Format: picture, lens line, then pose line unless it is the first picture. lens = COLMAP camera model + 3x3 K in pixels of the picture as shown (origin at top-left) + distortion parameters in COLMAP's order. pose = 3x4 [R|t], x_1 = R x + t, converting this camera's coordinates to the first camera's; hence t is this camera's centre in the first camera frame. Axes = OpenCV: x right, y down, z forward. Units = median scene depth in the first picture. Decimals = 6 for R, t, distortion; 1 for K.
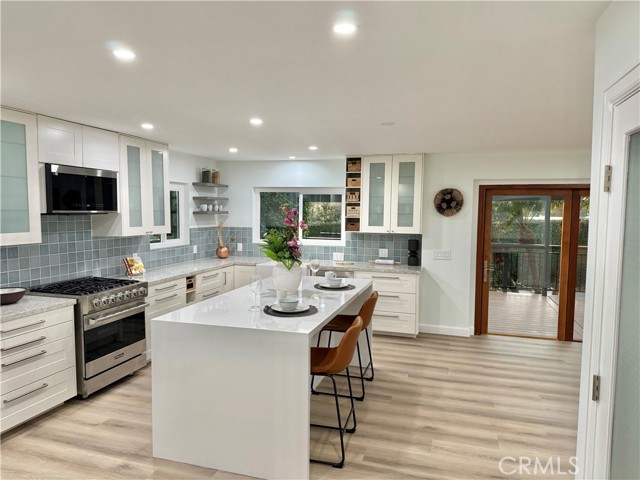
lens RADIAL K [[447.2, 0, 316.7], [0, 447.2, 240.9], [0, 0, 1]] dist [0.036344, -0.044278]
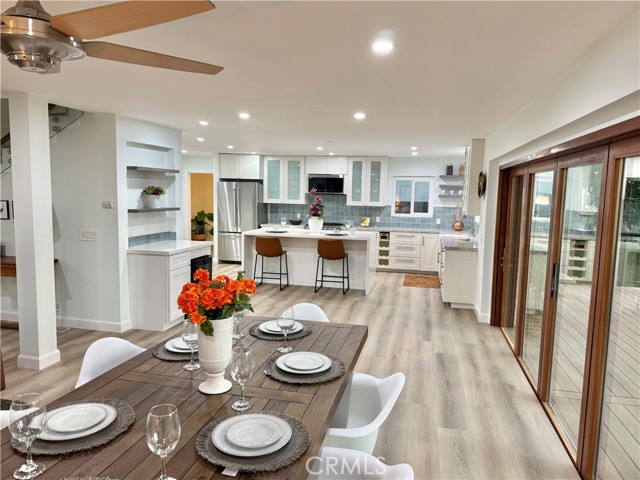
lens RADIAL K [[447.2, 0, 316.6], [0, 447.2, 234.5], [0, 0, 1]] dist [0.036344, -0.044278]
pose [[0.076469, 0.092081, -0.992811, 1.376248], [-0.087772, 0.992483, 0.085290, -0.034079], [0.993201, 0.080619, 0.083976, 0.584908]]
